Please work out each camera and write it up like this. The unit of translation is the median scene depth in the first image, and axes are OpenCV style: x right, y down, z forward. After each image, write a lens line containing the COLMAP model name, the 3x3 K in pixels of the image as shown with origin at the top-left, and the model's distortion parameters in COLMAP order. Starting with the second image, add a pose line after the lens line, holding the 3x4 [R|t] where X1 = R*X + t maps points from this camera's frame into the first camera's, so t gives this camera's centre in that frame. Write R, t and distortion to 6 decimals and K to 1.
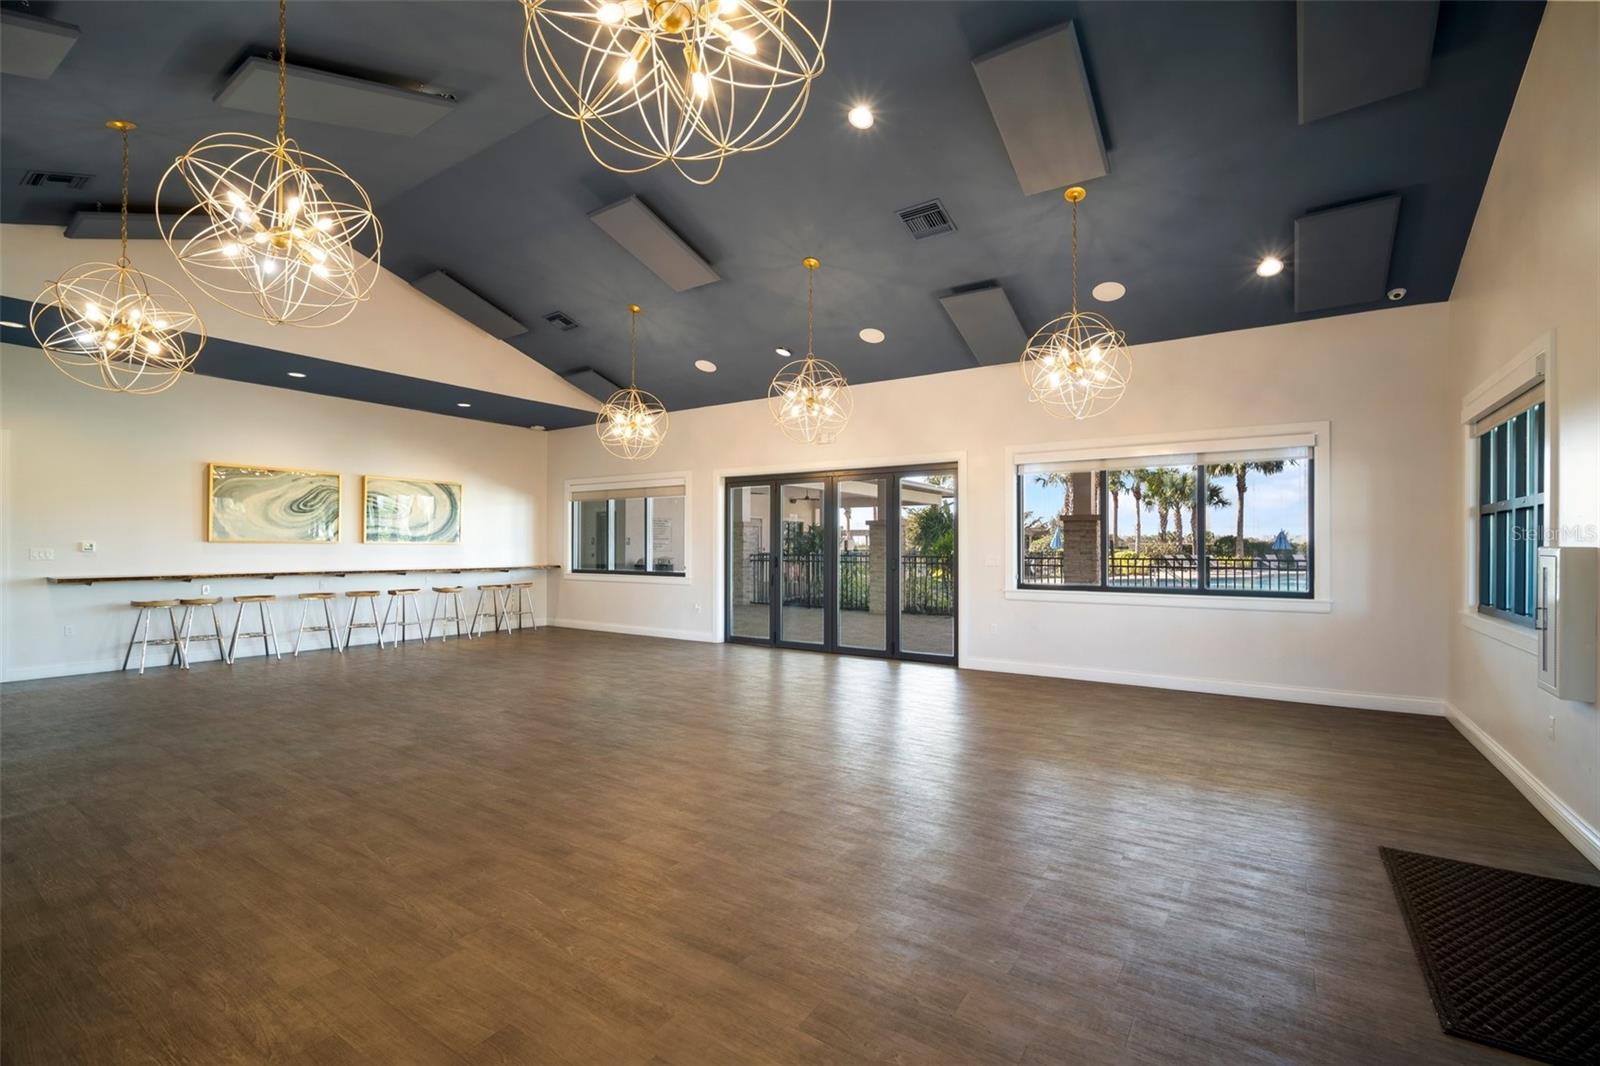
lens RADIAL K [[702.8, 0, 800.0], [0, 702.8, 533.0], [0, 0, 1]] dist [-0.001172, 0.000023]
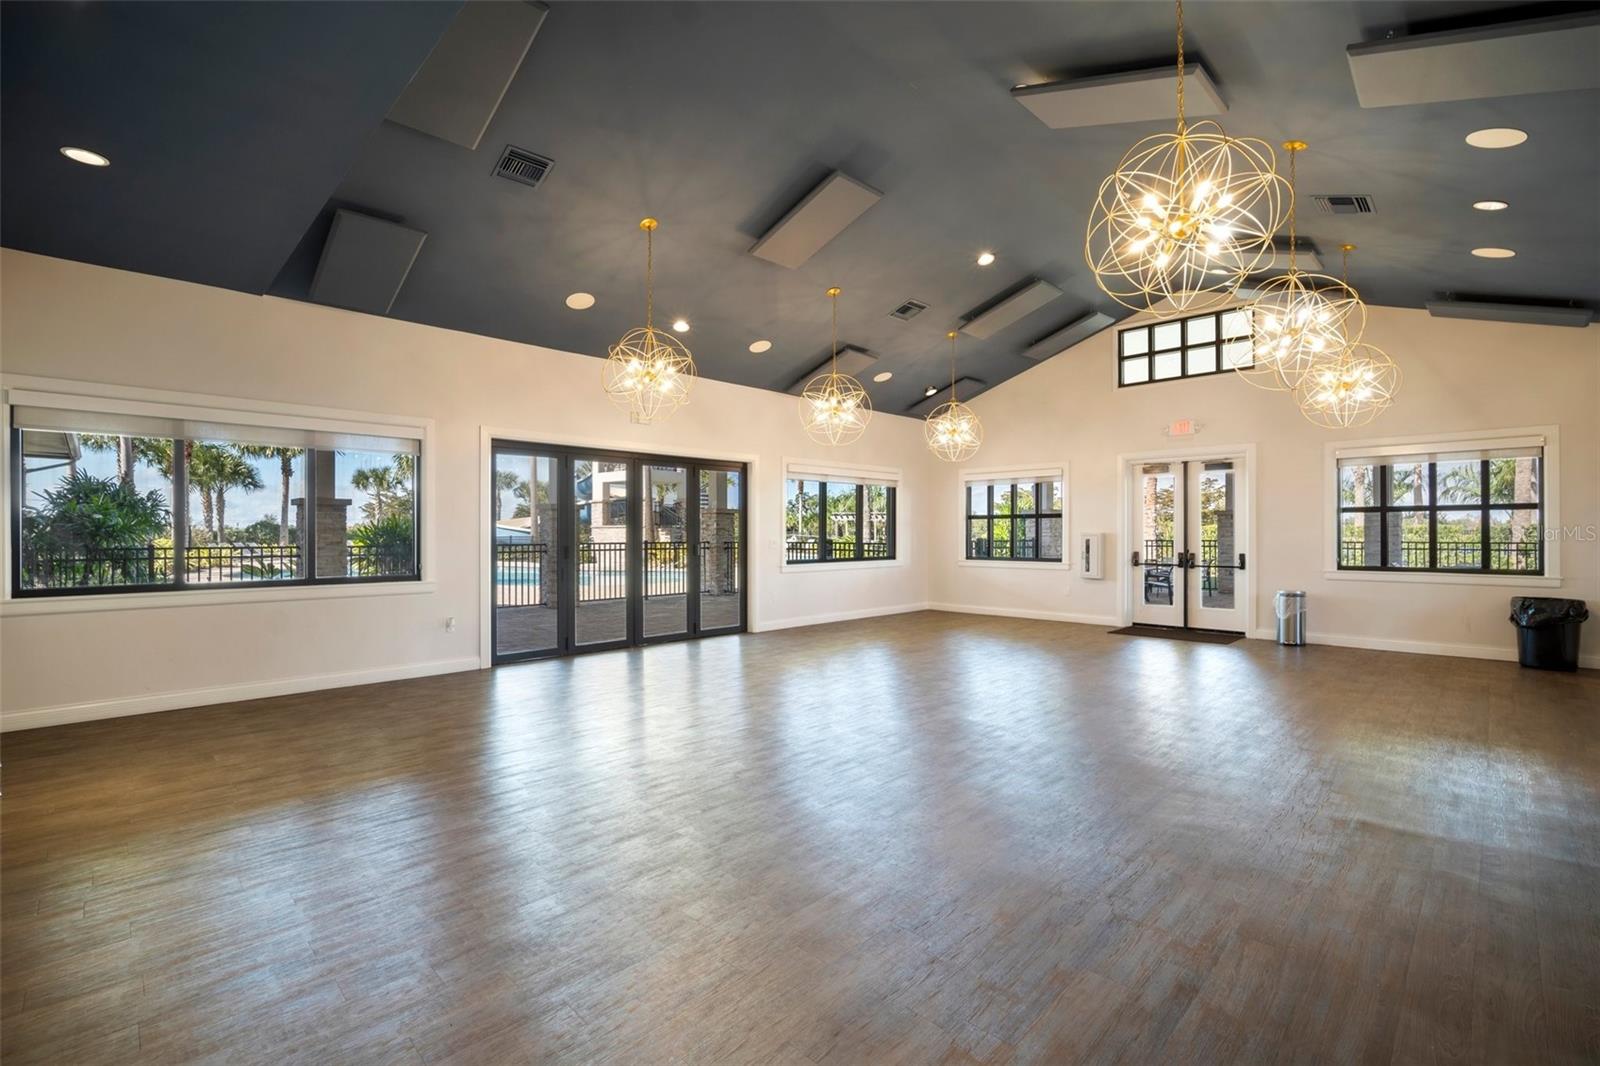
lens RADIAL K [[702.8, 0, 800.0], [0, 702.8, 533.0], [0, 0, 1]] dist [-0.001172, 0.000023]
pose [[0.153997, -0.000296, 0.988071, -0.959680], [-0.018016, 0.999833, 0.003108, 0.013739], [-0.987907, -0.018279, 0.153966, 0.733158]]
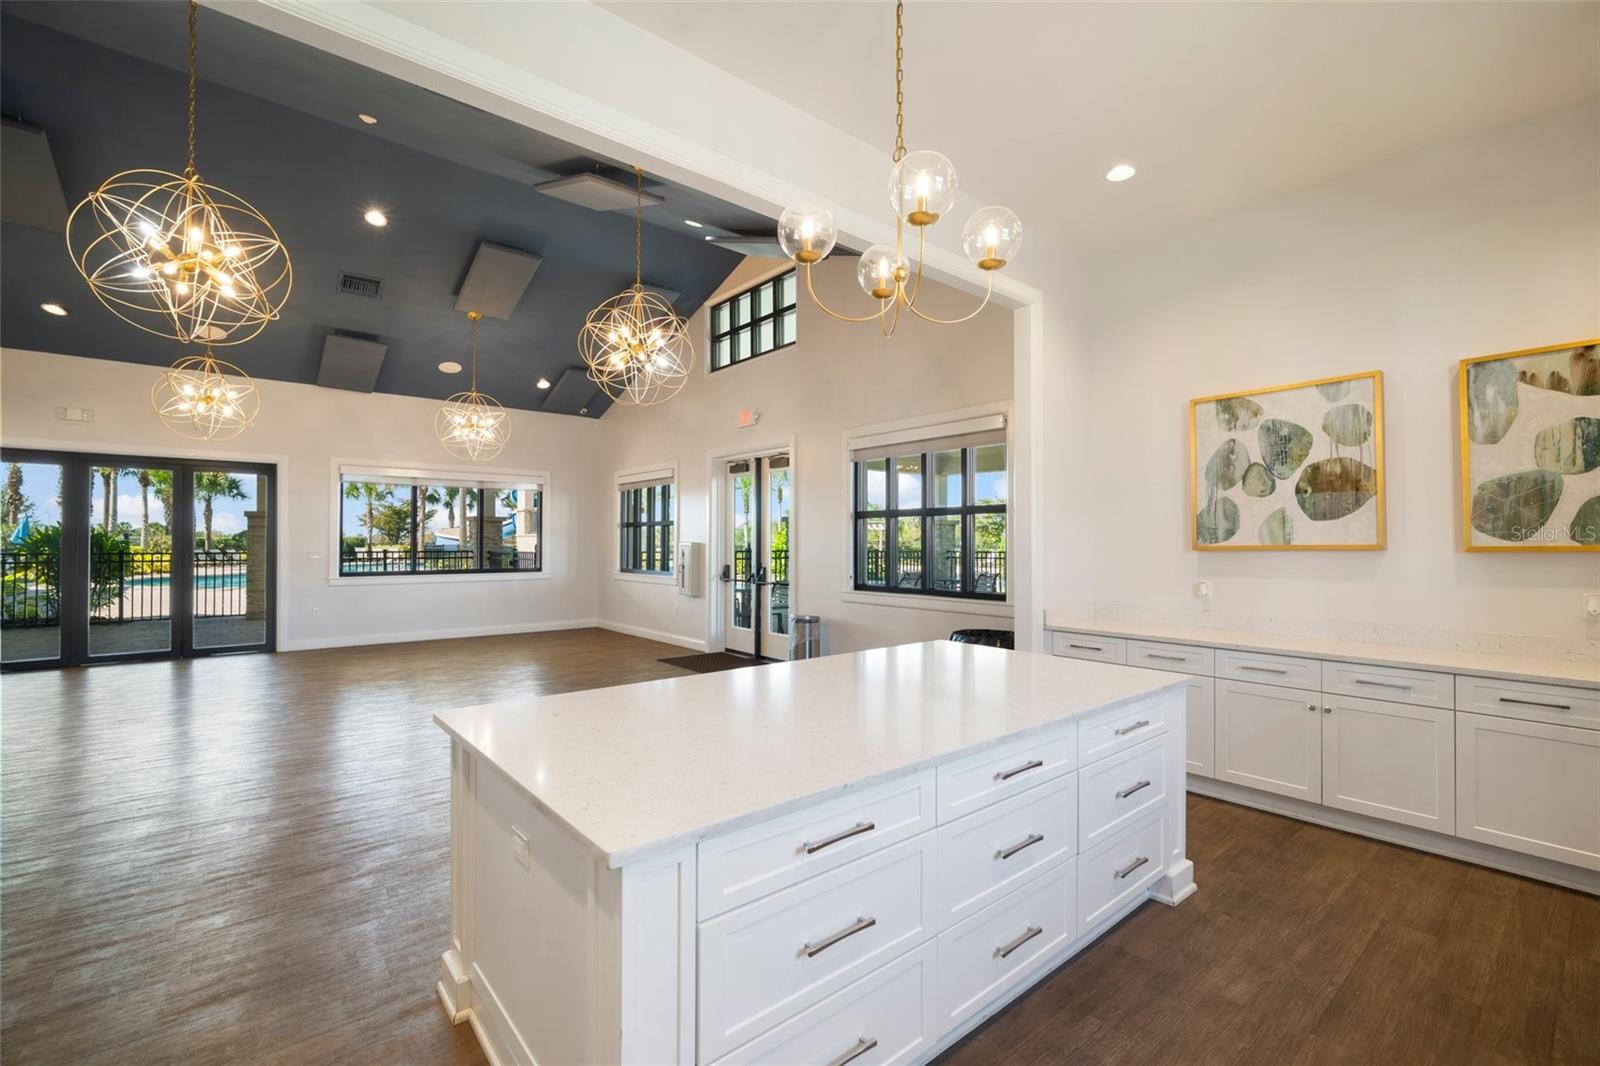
lens RADIAL K [[702.8, 0, 800.0], [0, 702.8, 533.0], [0, 0, 1]] dist [-0.001172, 0.000023]
pose [[0.257829, 0.013736, 0.966093, -0.622332], [-0.021679, 0.999729, -0.008428, -0.001703], [-0.965947, -0.018771, 0.258057, -0.062279]]
